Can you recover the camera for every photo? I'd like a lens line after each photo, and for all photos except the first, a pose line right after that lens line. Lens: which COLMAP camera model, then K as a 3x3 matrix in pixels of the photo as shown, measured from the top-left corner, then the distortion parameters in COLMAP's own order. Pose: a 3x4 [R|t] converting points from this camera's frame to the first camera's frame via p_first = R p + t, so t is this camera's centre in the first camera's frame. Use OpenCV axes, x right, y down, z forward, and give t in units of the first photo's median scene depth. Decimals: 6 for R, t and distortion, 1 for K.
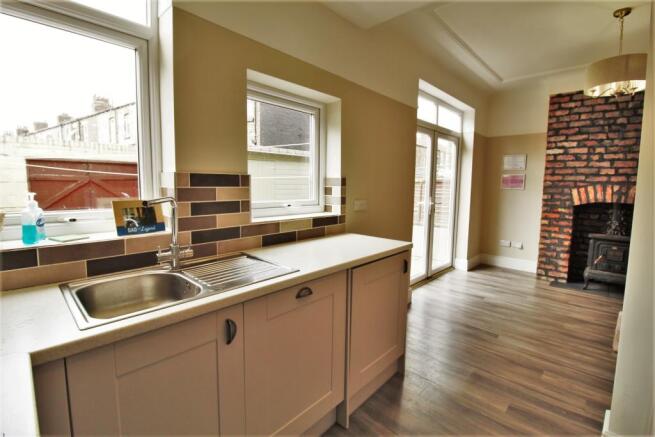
lens RADIAL K [[300.4, 0, 328.7], [0, 300.4, 211.3], [0, 0, 1]] dist [-0.009451, -0.008553]
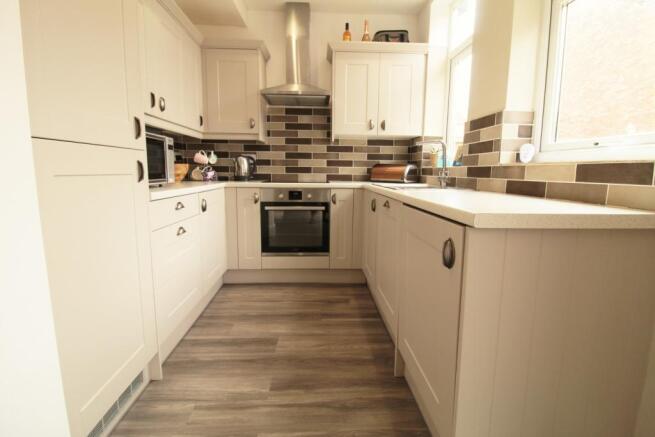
lens RADIAL K [[300.4, 0, 329.9], [0, 300.4, 215.3], [0, 0, 1]] dist [-0.009451, -0.008553]
pose [[-0.695804, 0.079385, -0.713831, 0.335088], [-0.094599, 0.975085, 0.200650, 0.025125], [0.711975, 0.207141, -0.670958, 0.551210]]
